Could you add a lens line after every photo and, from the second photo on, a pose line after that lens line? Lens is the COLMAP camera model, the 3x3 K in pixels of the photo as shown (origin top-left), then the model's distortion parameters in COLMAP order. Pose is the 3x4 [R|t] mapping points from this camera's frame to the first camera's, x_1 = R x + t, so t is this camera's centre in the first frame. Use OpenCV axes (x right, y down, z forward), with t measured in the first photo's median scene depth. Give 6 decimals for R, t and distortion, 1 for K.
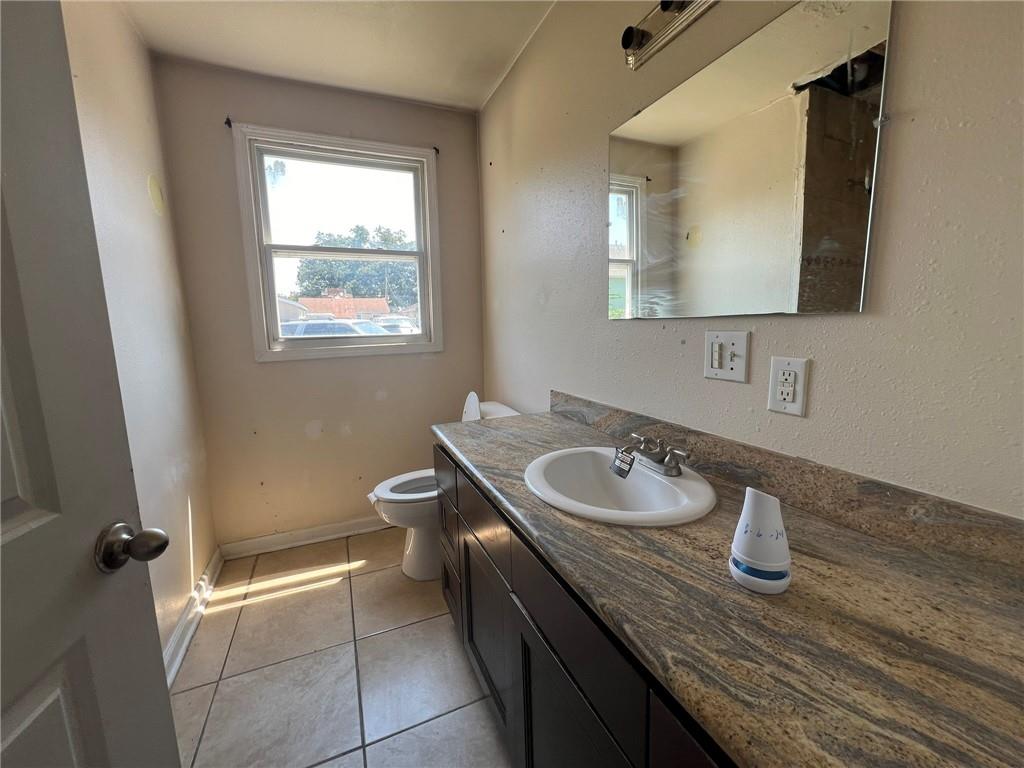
lens RADIAL K [[411.8, 0, 511.3], [0, 411.8, 379.4], [0, 0, 1]] dist [-0.000008, 0.000004]
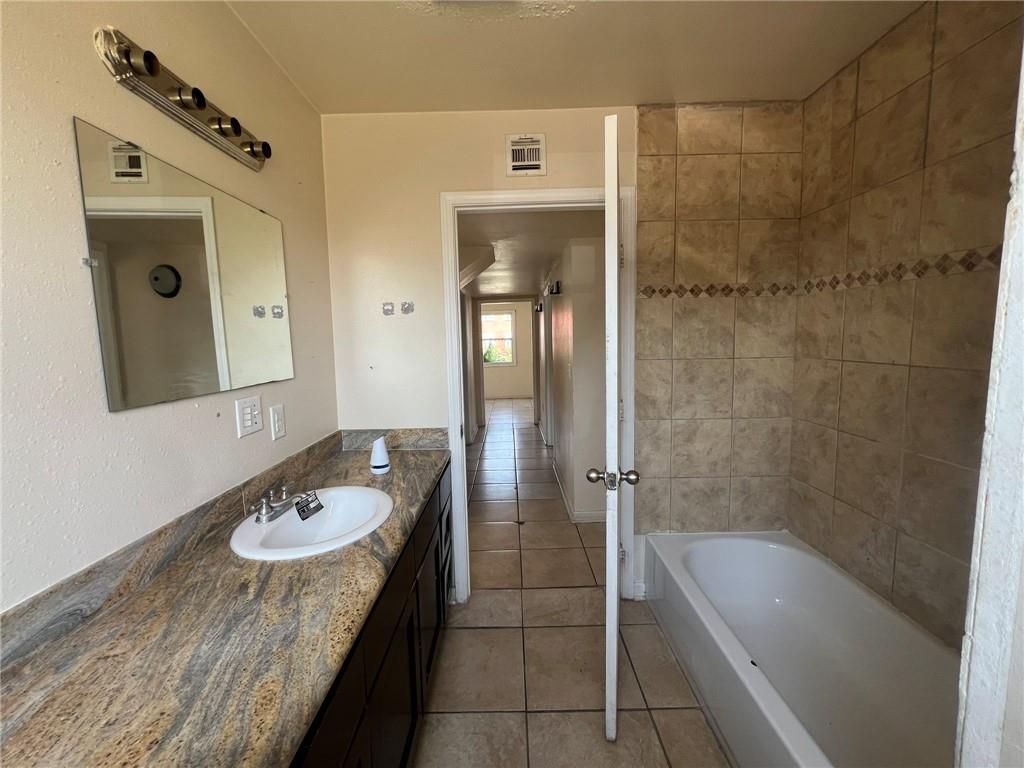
lens RADIAL K [[412.7, 0, 508.5], [0, 412.7, 381.5], [0, 0, 1]] dist [0.001825, 0.000102]
pose [[-0.914978, -0.002746, 0.403494, -0.604022], [0.094427, 0.970753, 0.220733, -0.291075], [-0.392299, 0.240066, -0.887958, 1.398264]]
